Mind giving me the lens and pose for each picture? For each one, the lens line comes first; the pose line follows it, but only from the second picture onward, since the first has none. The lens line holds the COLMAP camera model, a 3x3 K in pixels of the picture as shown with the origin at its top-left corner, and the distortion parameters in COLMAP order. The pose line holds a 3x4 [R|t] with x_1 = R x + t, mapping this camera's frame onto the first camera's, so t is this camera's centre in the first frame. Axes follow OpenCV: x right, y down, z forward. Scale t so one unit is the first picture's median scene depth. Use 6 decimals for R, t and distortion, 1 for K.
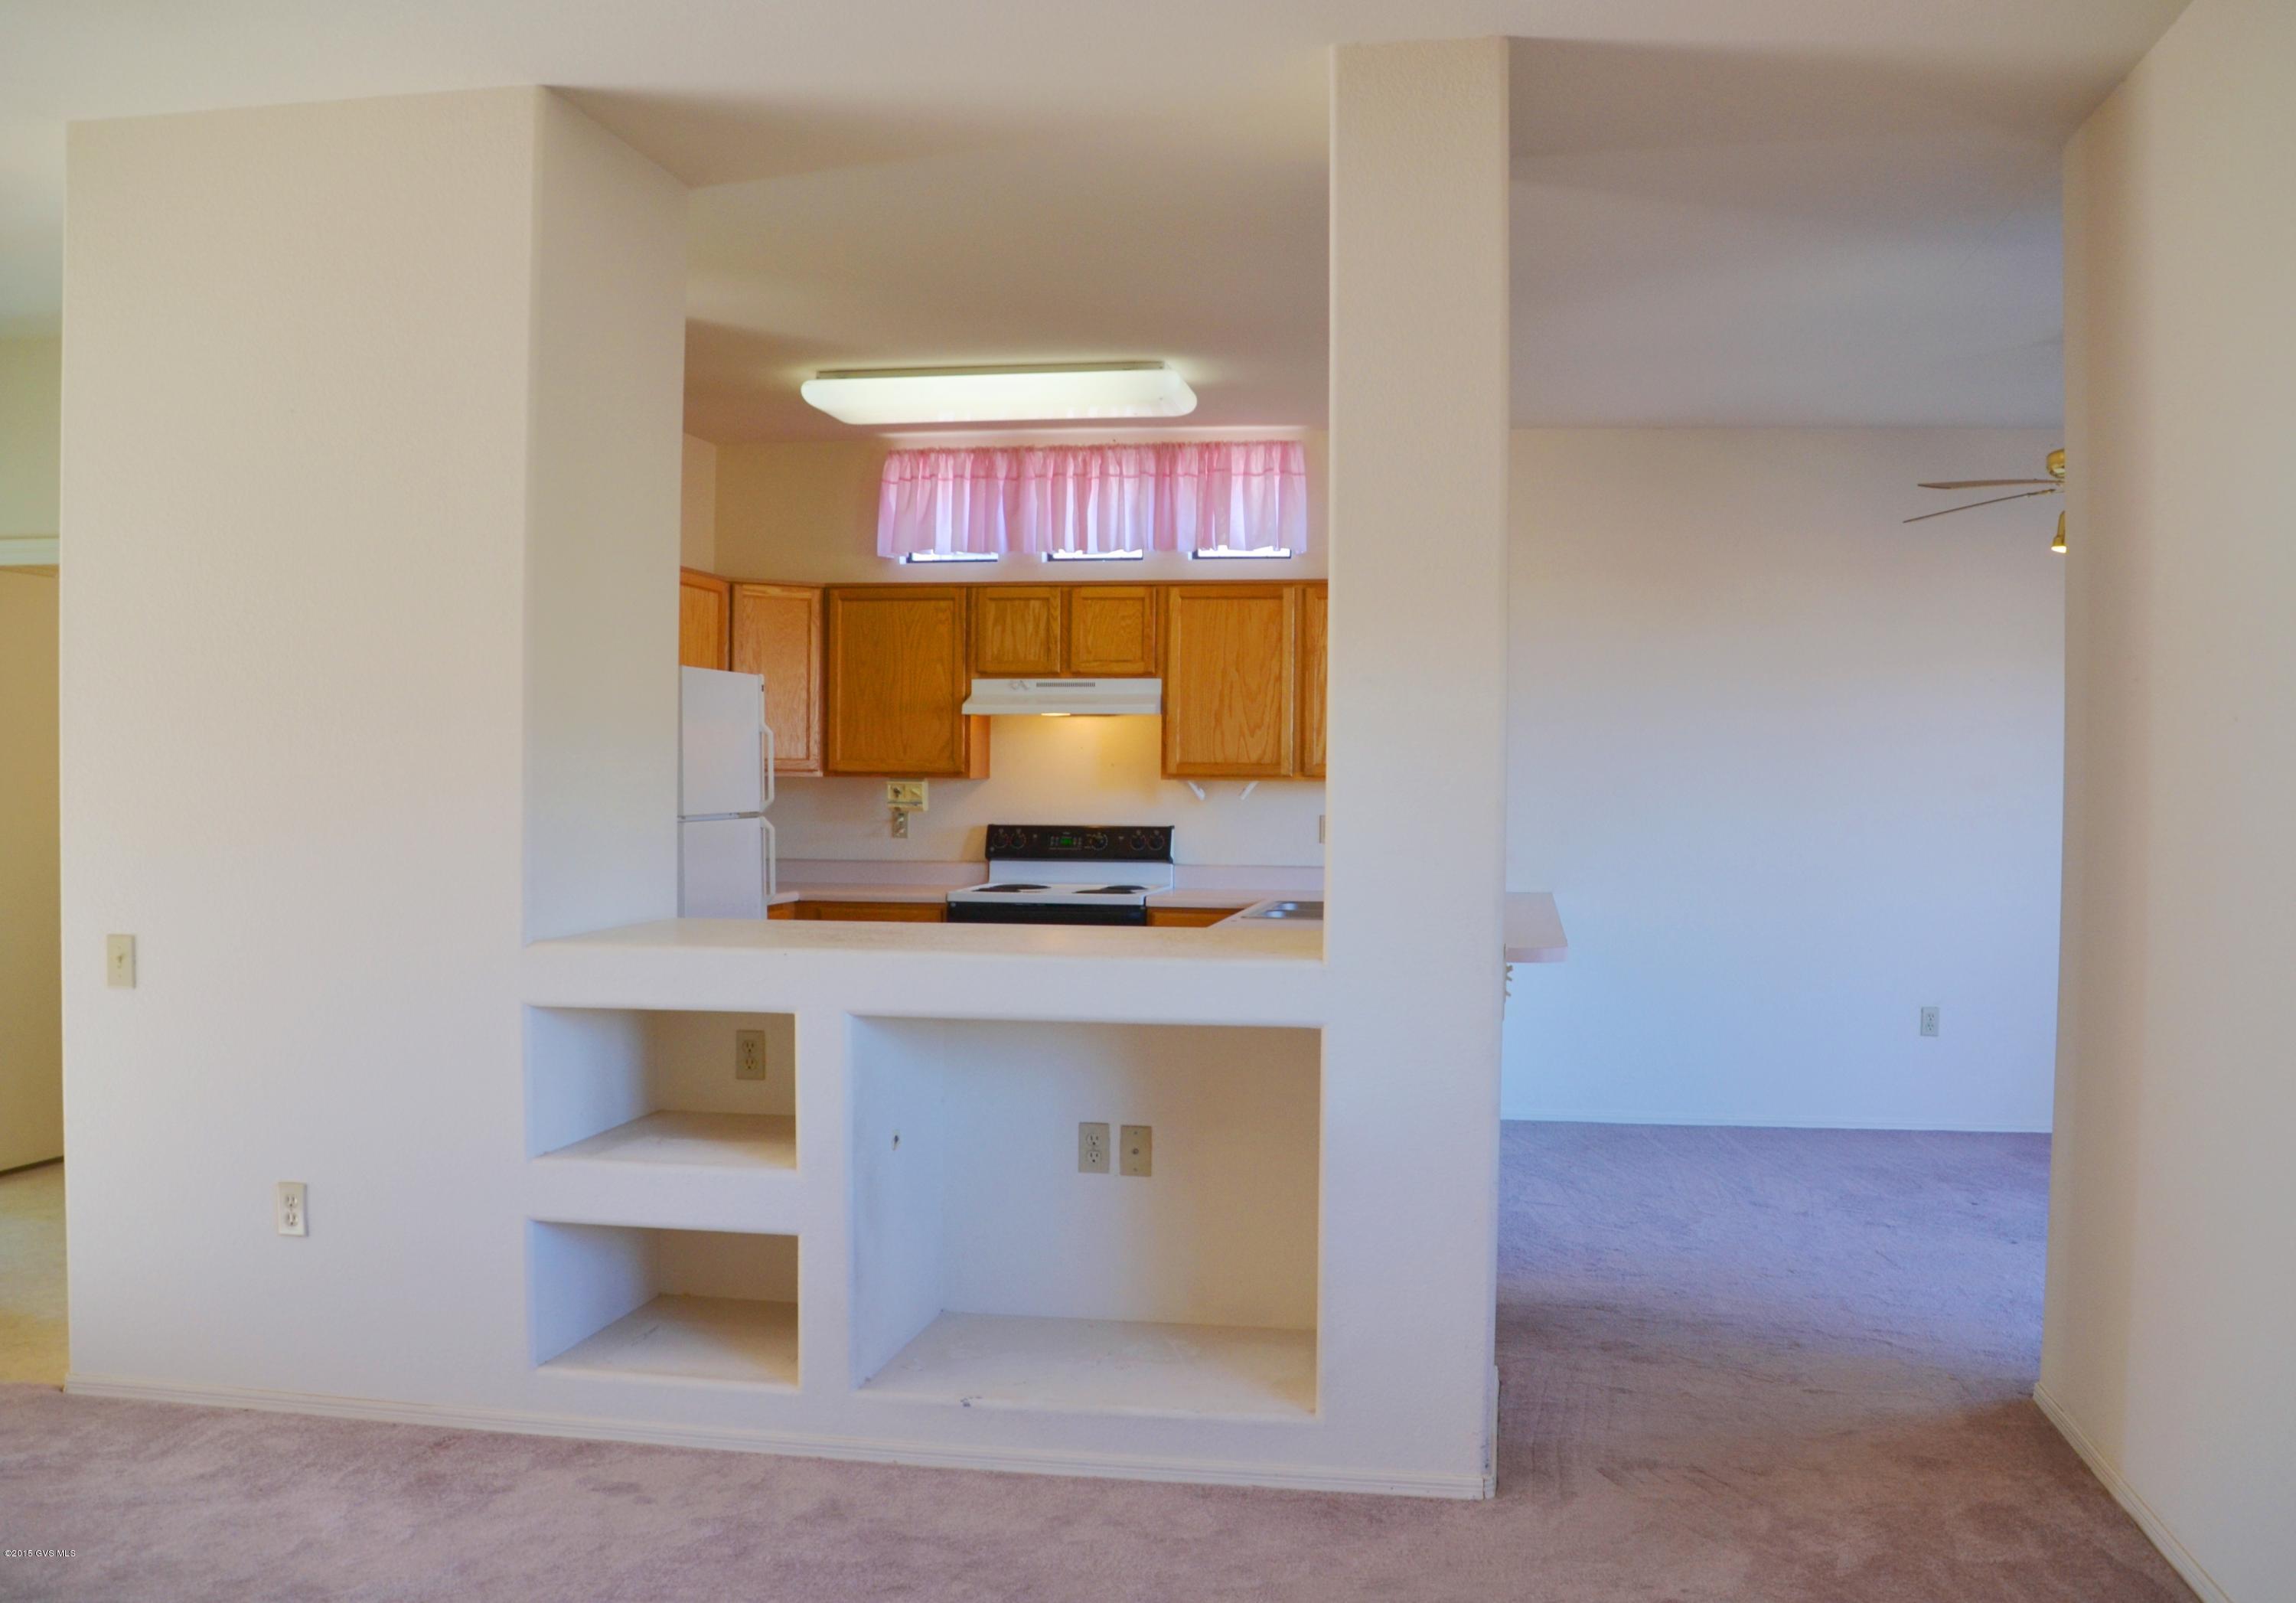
lens RADIAL K [[2030.0, 0, 1148.0], [0, 2030.0, 801.5], [0, 0, 1]] dist [-0.104656, 0.105751]
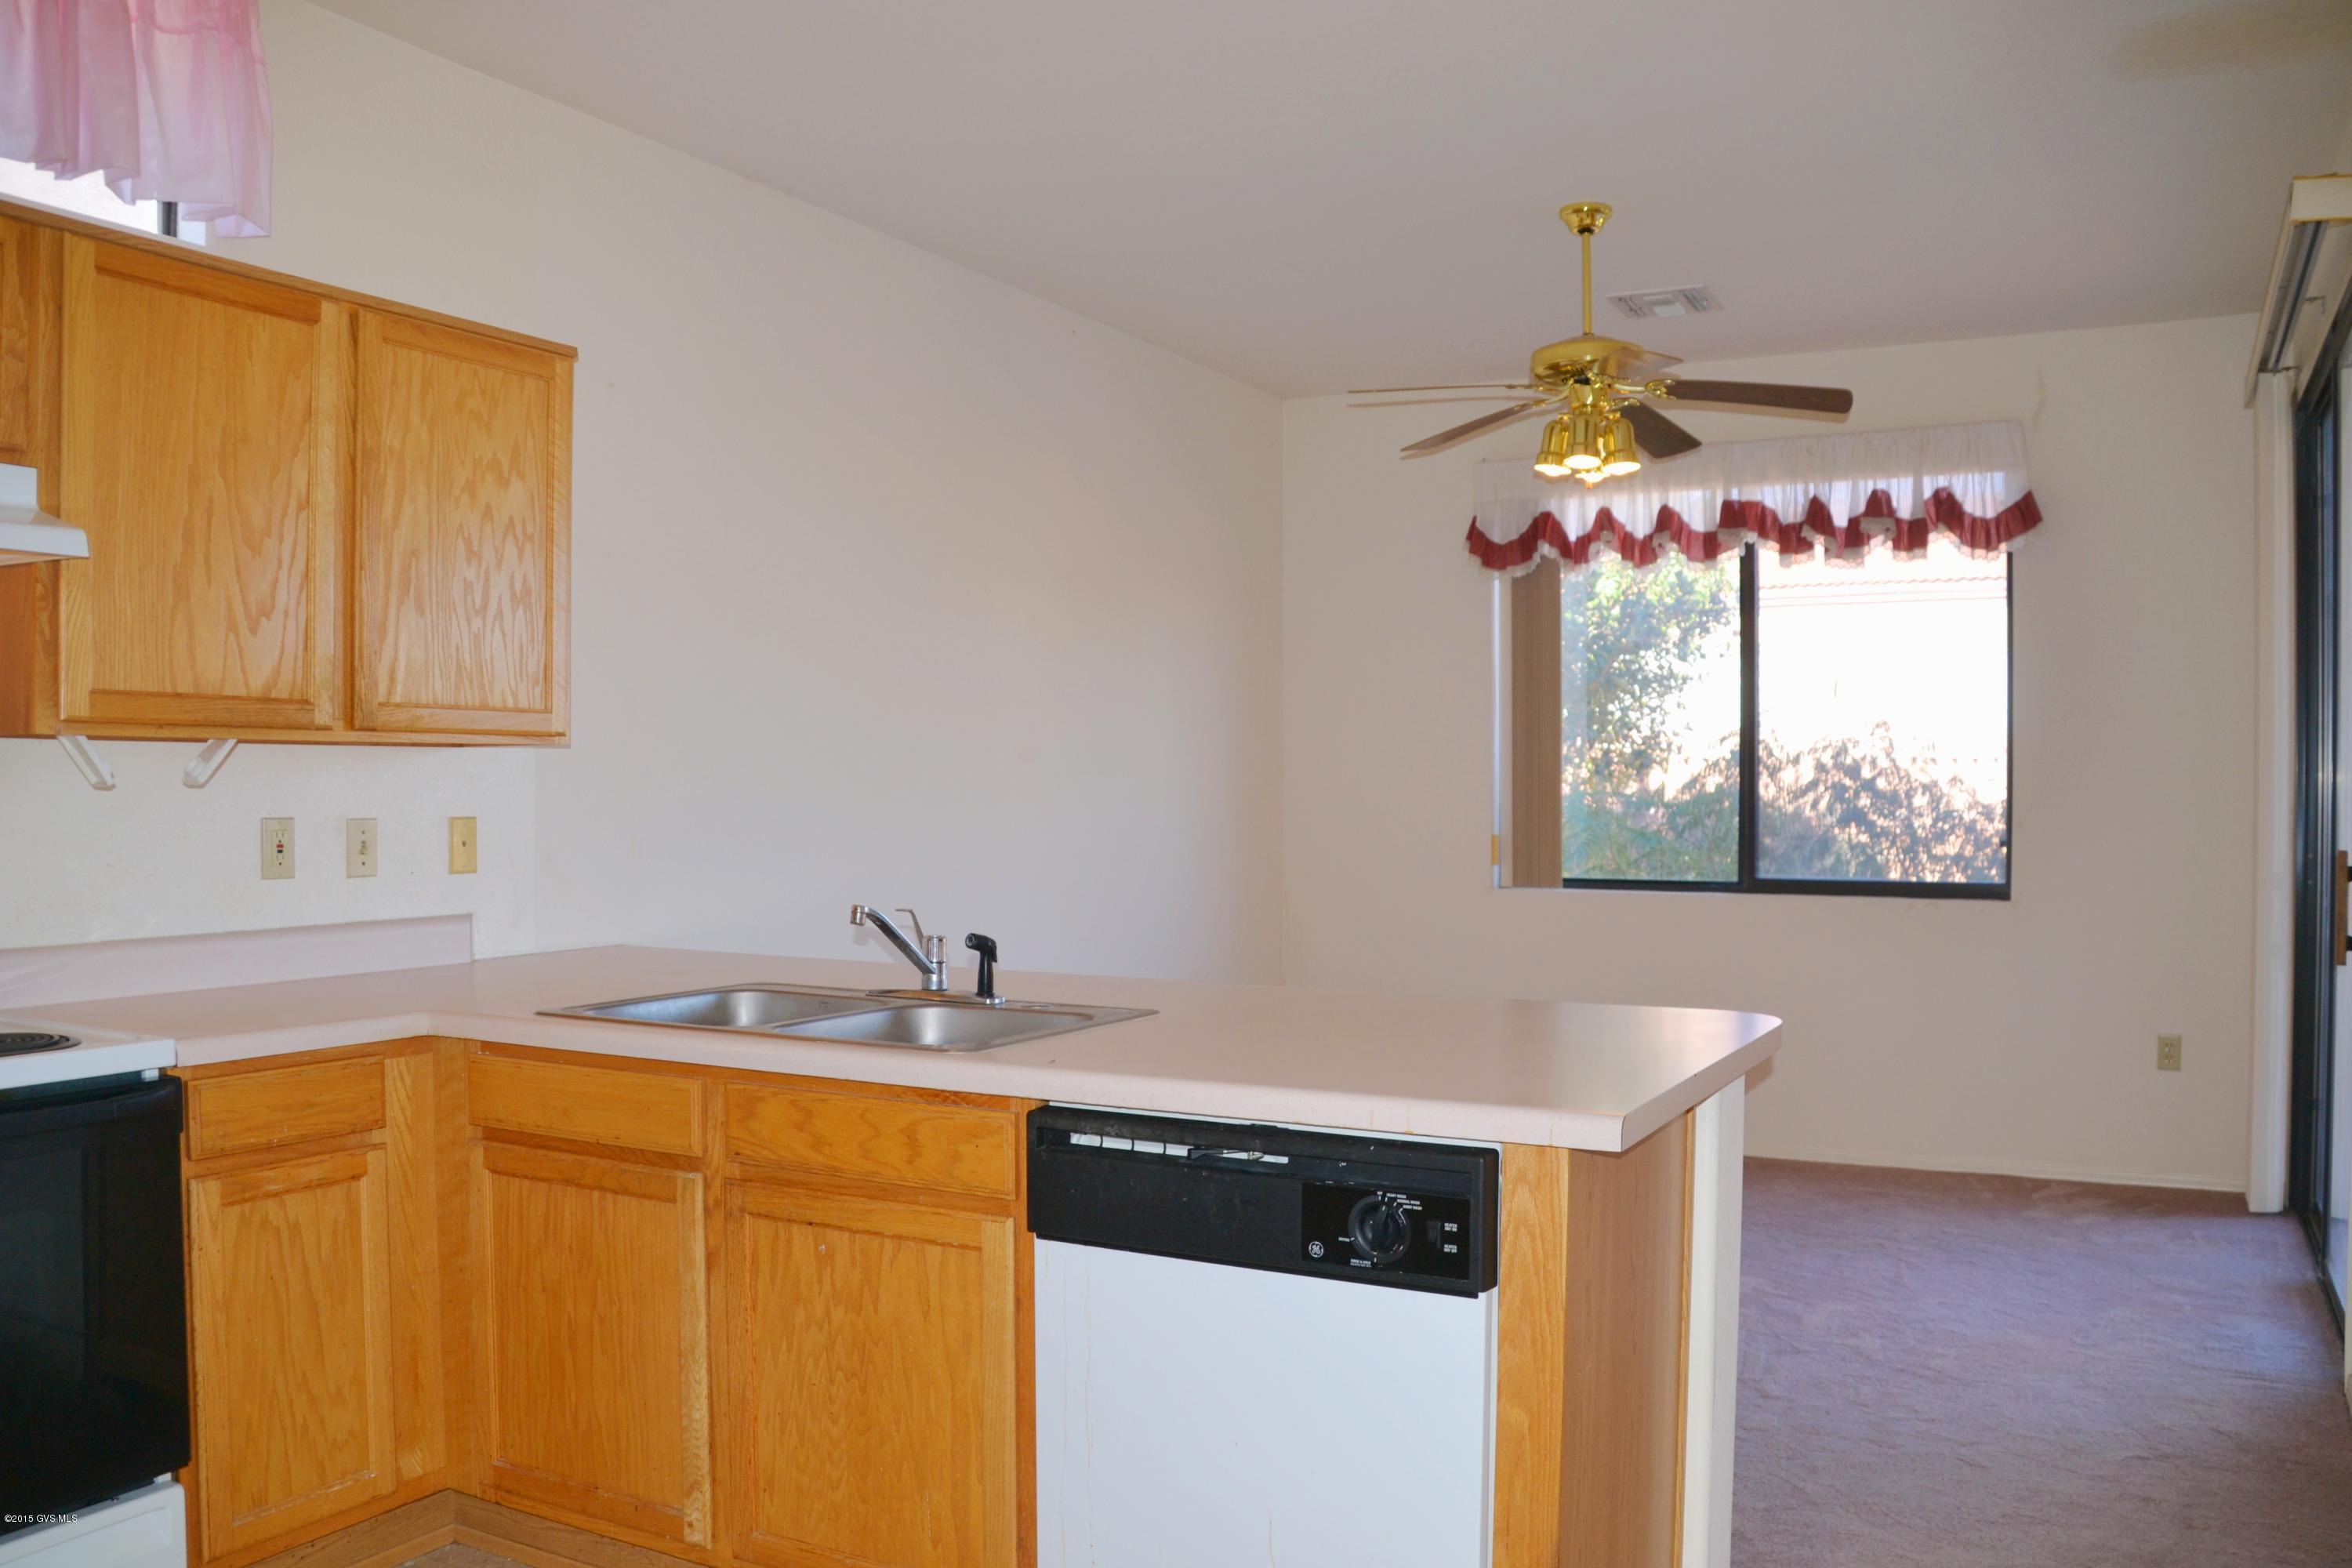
lens RADIAL K [[1878.5, 0, 1156.5], [0, 1878.5, 814.8], [0, 0, 1]] dist [-0.178277, 0.129059]
pose [[0.323948, -0.020654, 0.945849, -0.239802], [0.017994, 0.999715, 0.015667, 0.003157], [-0.945904, 0.011944, 0.324227, 0.682866]]
